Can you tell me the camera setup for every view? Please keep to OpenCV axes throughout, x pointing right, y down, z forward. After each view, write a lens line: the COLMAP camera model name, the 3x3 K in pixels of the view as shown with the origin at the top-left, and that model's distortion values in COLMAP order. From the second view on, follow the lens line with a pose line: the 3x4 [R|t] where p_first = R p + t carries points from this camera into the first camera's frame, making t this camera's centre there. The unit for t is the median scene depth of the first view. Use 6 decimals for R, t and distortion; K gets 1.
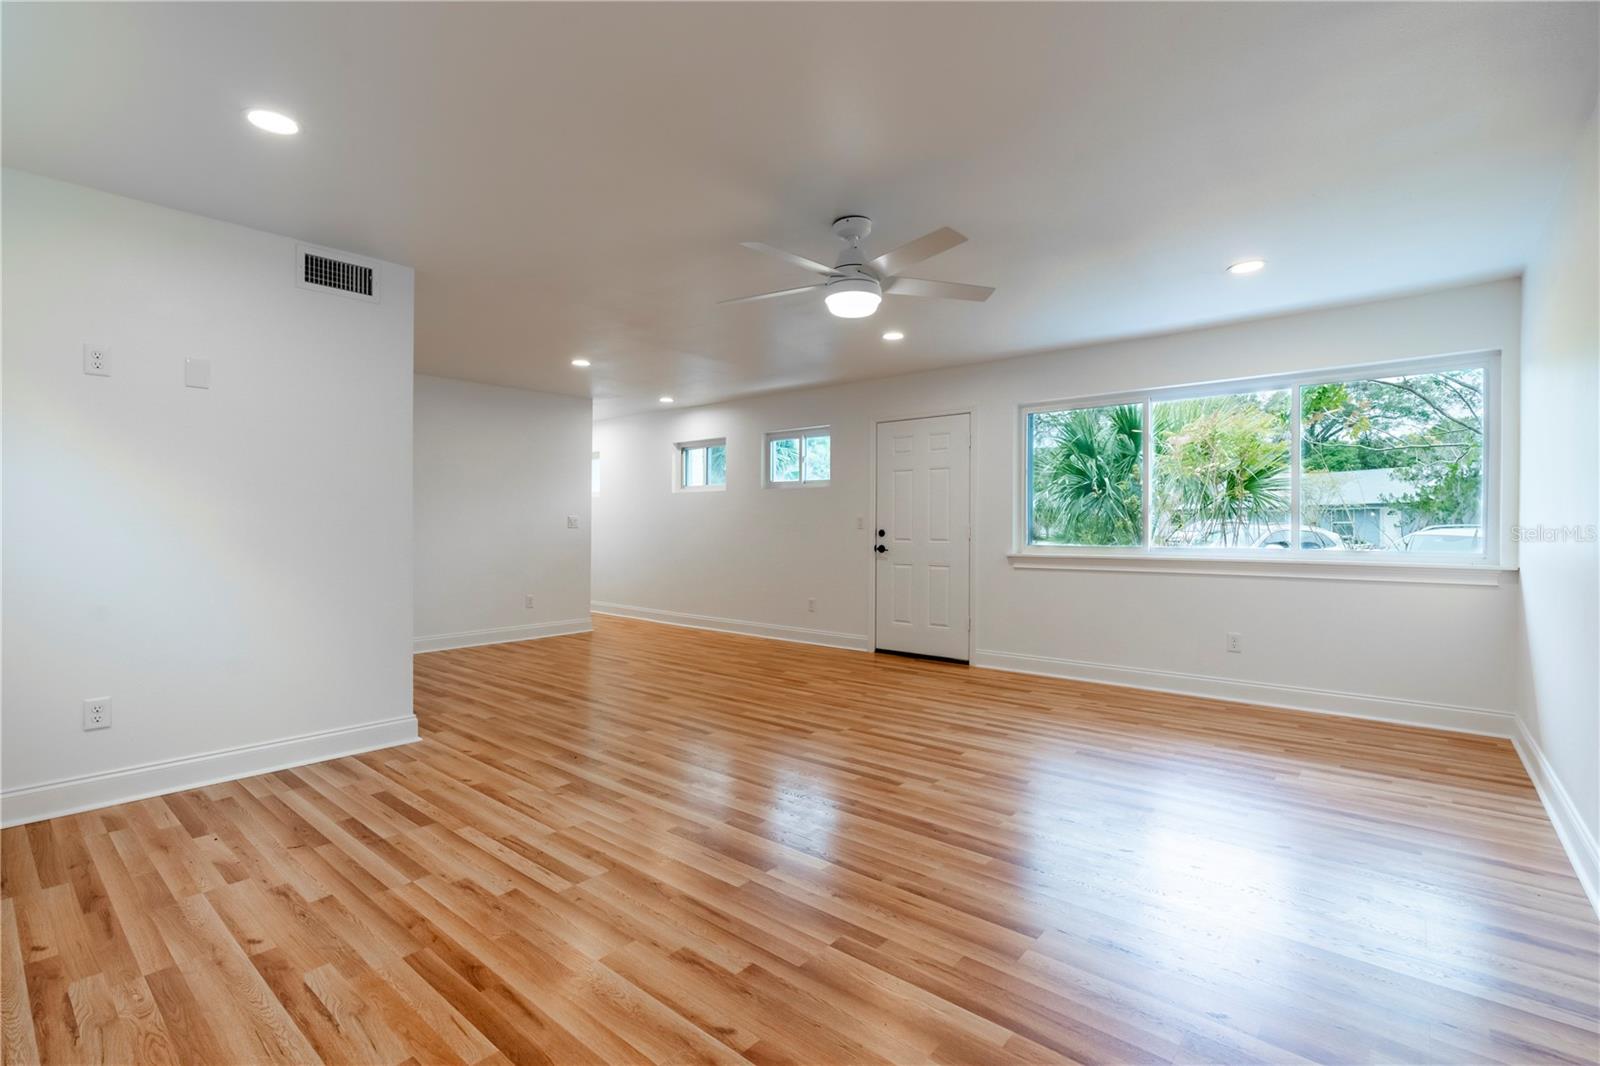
lens RADIAL K [[722.5, 0, 792.3], [0, 722.5, 524.1], [0, 0, 1]] dist [-0.003439, 0.001111]
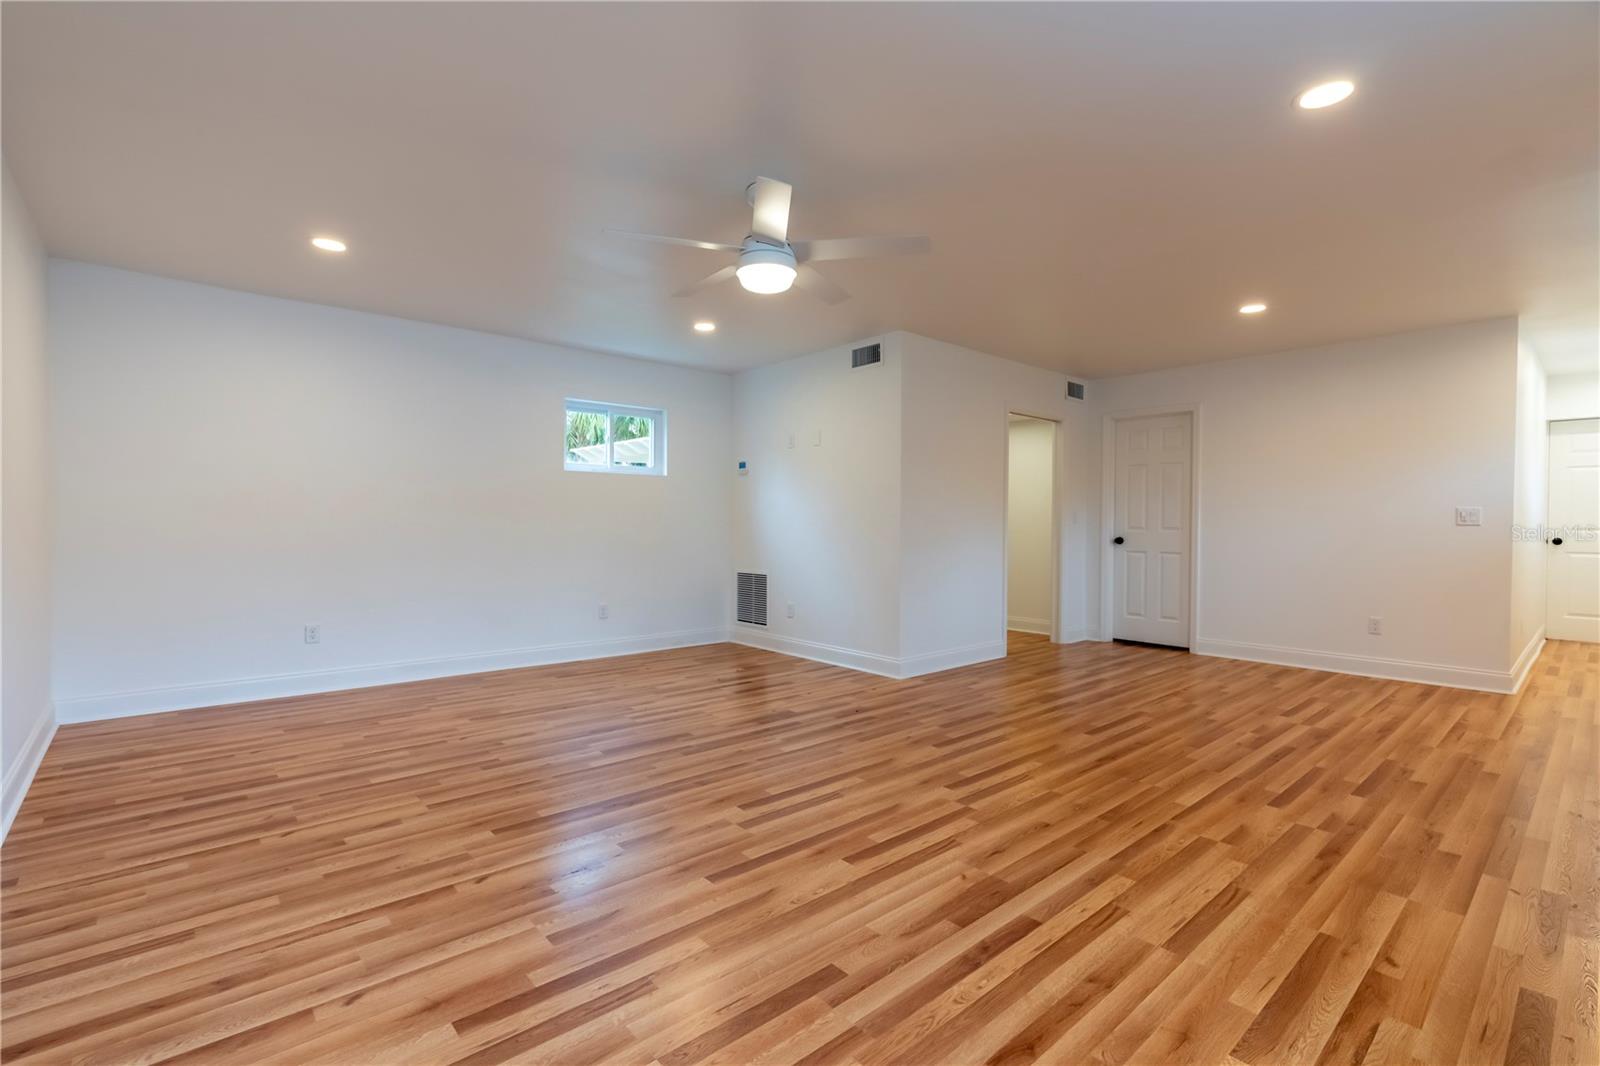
lens RADIAL K [[722.5, 0, 792.3], [0, 722.5, 524.1], [0, 0, 1]] dist [-0.003439, 0.001111]
pose [[-0.141745, 0.002351, -0.989900, 0.878935], [-0.000847, 0.999997, 0.002497, 0.006016], [0.989903, 0.001193, -0.141742, 1.021653]]
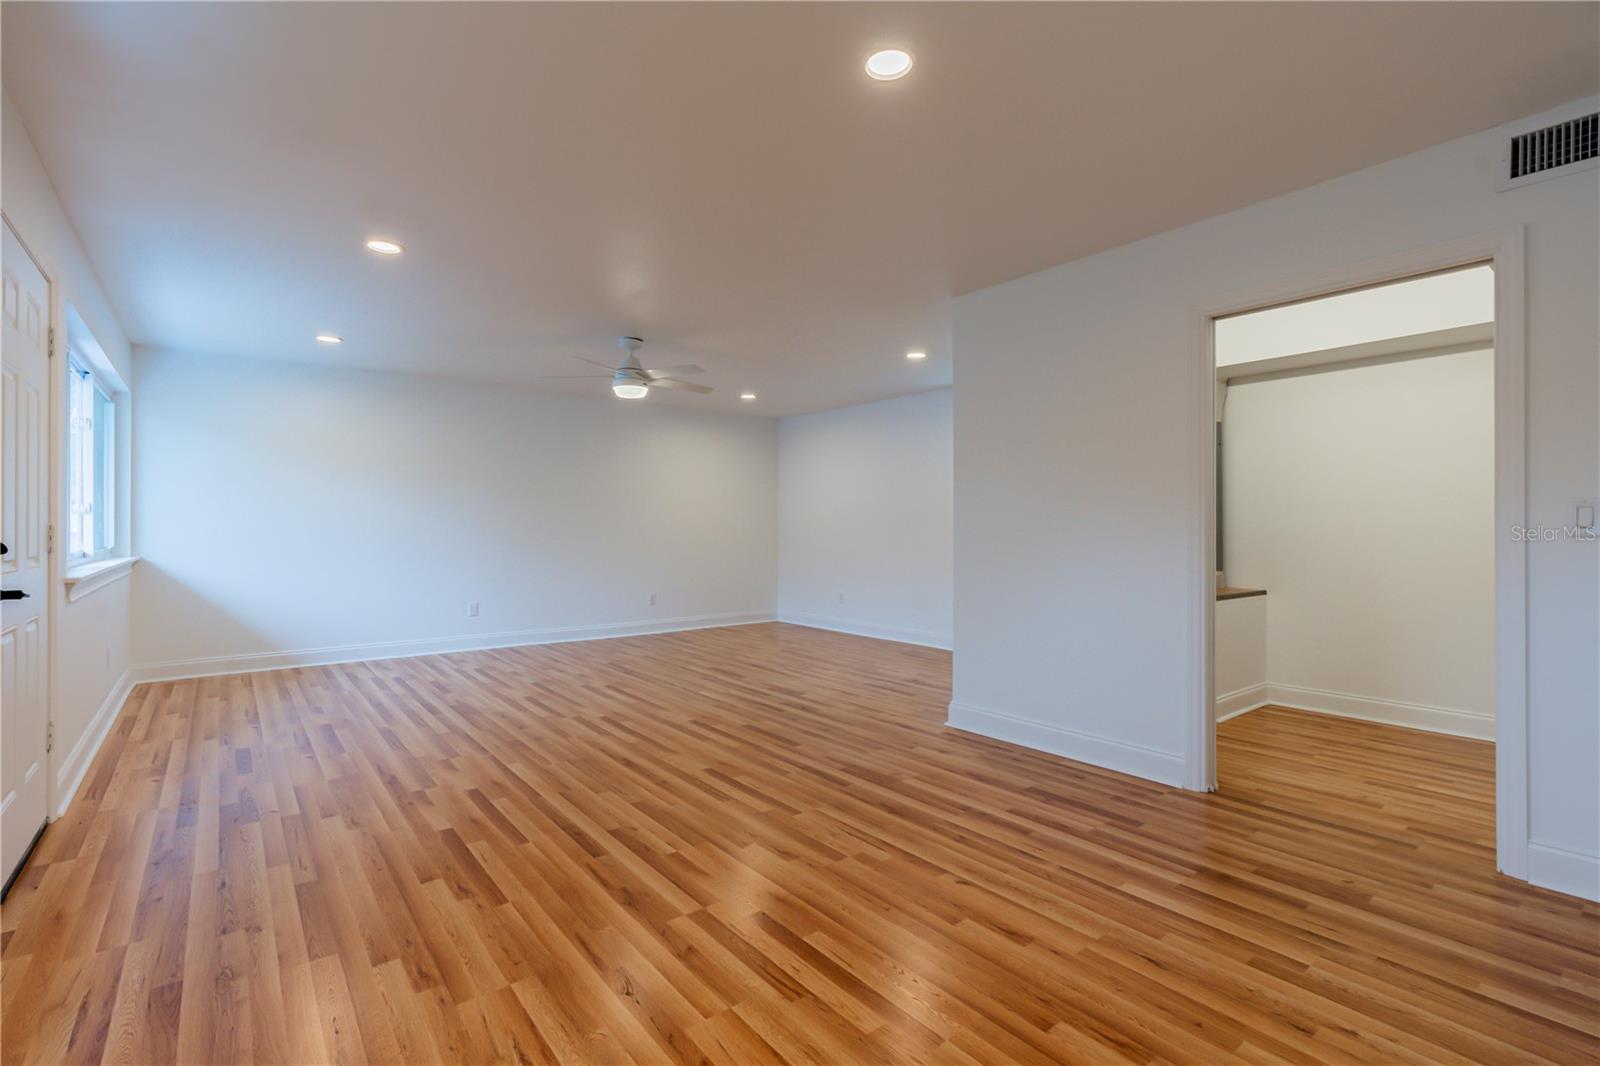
lens RADIAL K [[728.0, 0, 789.0], [0, 728.0, 524.0], [0, 0, 1]] dist [-0.008208, 0.004066]
pose [[-0.981015, -0.001565, 0.193927, -0.509589], [-0.003881, 0.999926, -0.011561, 0.005874], [-0.193895, -0.012094, -0.980948, 2.209359]]
